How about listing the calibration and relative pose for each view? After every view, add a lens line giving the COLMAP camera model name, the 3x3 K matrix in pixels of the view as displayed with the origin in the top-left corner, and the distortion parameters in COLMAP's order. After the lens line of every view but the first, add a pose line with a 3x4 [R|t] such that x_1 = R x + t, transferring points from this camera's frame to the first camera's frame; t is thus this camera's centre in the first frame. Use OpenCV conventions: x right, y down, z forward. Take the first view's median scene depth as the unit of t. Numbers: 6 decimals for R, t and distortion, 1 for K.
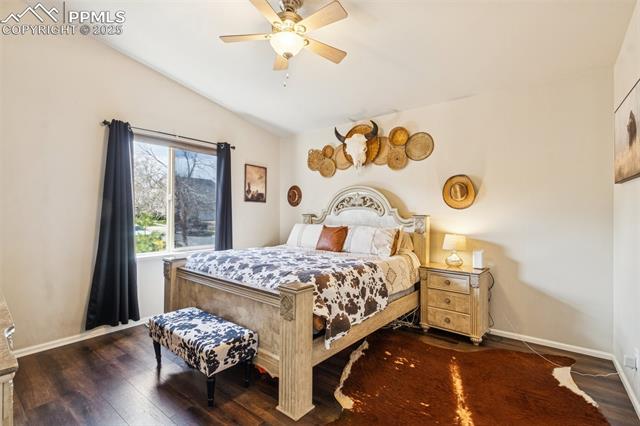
lens RADIAL K [[303.2, 0, 313.0], [0, 303.2, 215.1], [0, 0, 1]] dist [-0.000854, -0.000015]
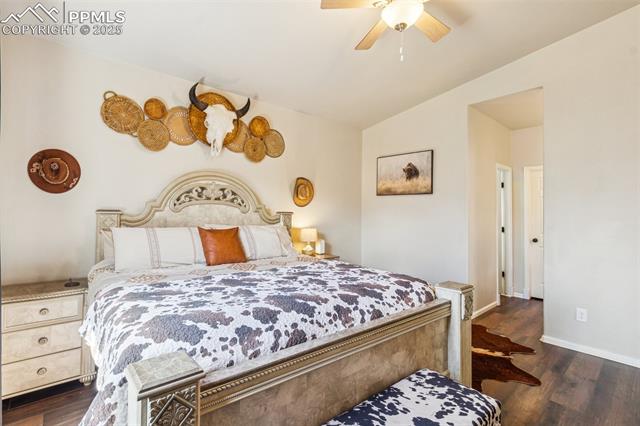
lens RADIAL K [[301.9, 0, 310.8], [0, 301.9, 208.5], [0, 0, 1]] dist [-0.000726, 0.000227]
pose [[0.180546, 0.002009, 0.983564, -0.566079], [-0.006475, 0.999979, -0.000854, -0.009563], [-0.983545, -0.006214, 0.180556, 0.646910]]
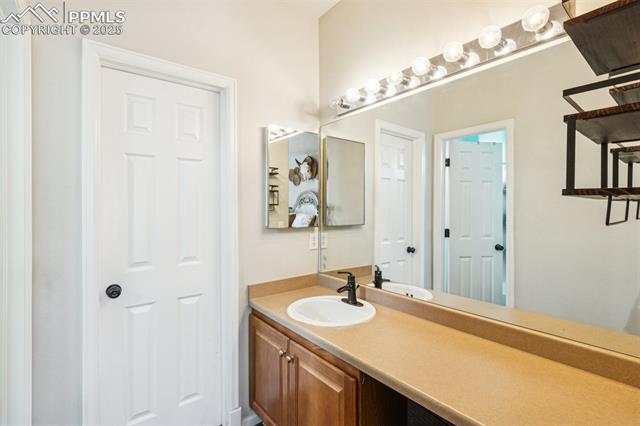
lens RADIAL K [[301.9, 0, 310.8], [0, 301.9, 208.5], [0, 0, 1]] dist [-0.000726, 0.000227]
pose [[0.969075, -0.000721, -0.246767, 0.618990], [0.000065, 0.999996, -0.002668, 0.008736], [0.246768, 0.002569, 0.969071, -0.713768]]
